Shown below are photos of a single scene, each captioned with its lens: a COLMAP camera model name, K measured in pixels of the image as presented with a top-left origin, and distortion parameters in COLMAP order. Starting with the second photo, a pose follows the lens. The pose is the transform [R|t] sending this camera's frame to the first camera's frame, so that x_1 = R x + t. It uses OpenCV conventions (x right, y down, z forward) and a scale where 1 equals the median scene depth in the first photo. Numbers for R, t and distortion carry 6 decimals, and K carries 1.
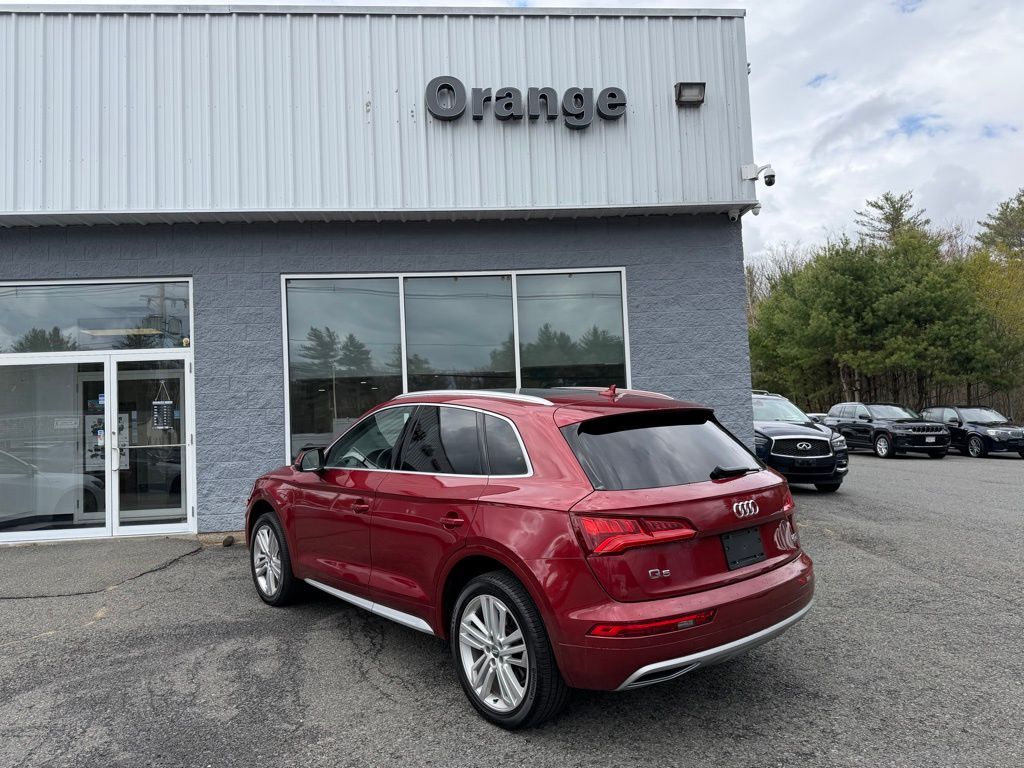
lens RADIAL K [[712.8, 0, 515.7], [0, 712.8, 391.1], [0, 0, 1]] dist [0.037003, -0.044946]
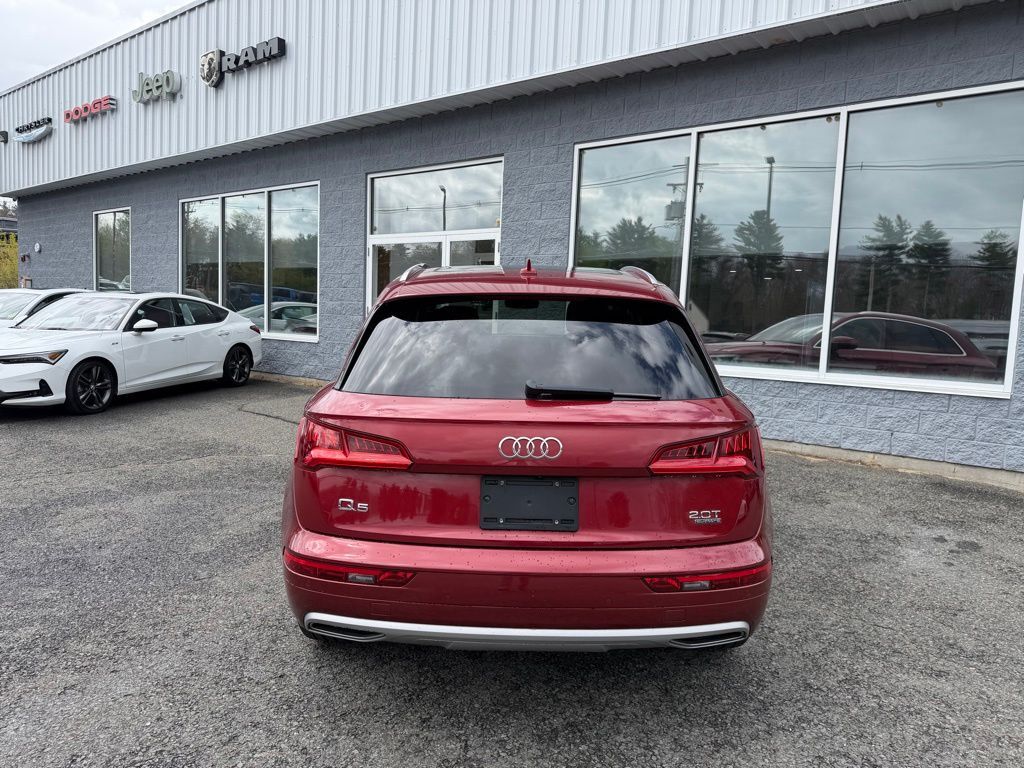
lens RADIAL K [[712.8, 0, 506.5], [0, 712.8, 392.4], [0, 0, 1]] dist [0.037003, -0.044946]
pose [[0.726716, 0.138505, -0.672831, 0.284253], [-0.035825, 0.985771, 0.164231, 0.005325], [0.686004, -0.095245, 0.721337, 0.237360]]
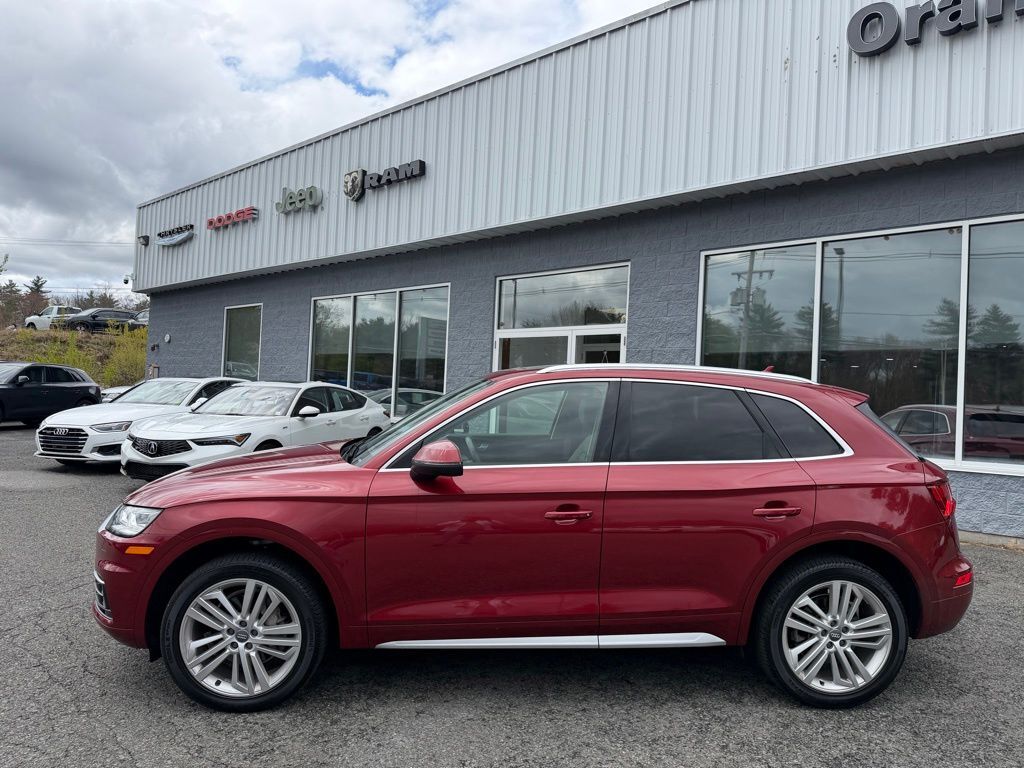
lens RADIAL K [[712.8, 0, 510.0], [0, 712.8, 389.3], [0, 0, 1]] dist [0.037003, -0.044946]
pose [[0.677966, 0.059295, -0.732698, 0.259243], [-0.036242, 0.998225, 0.047249, -0.003030], [0.734200, -0.005479, 0.678912, 0.093286]]
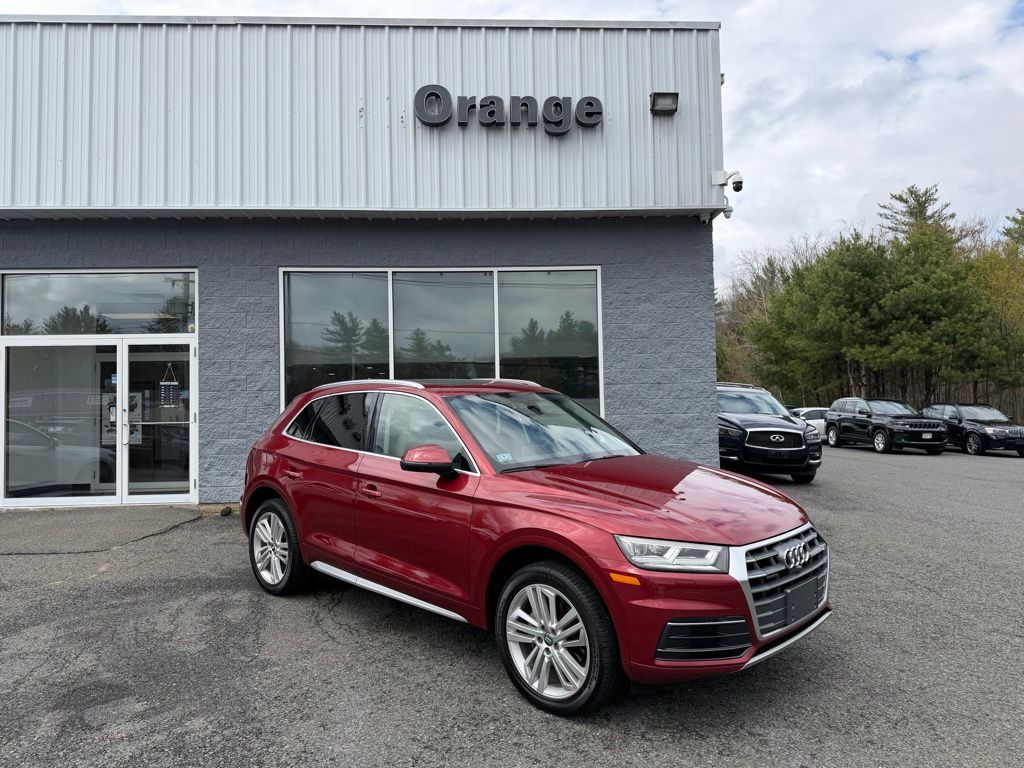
lens RADIAL K [[712.8, 0, 515.3], [0, 712.8, 389.0], [0, 0, 1]] dist [0.037003, -0.044946]
pose [[0.999270, 0.022755, -0.030672, 0.066684], [-0.022277, 0.999626, 0.015832, -0.004401], [0.031021, -0.015137, 0.999404, -0.072831]]
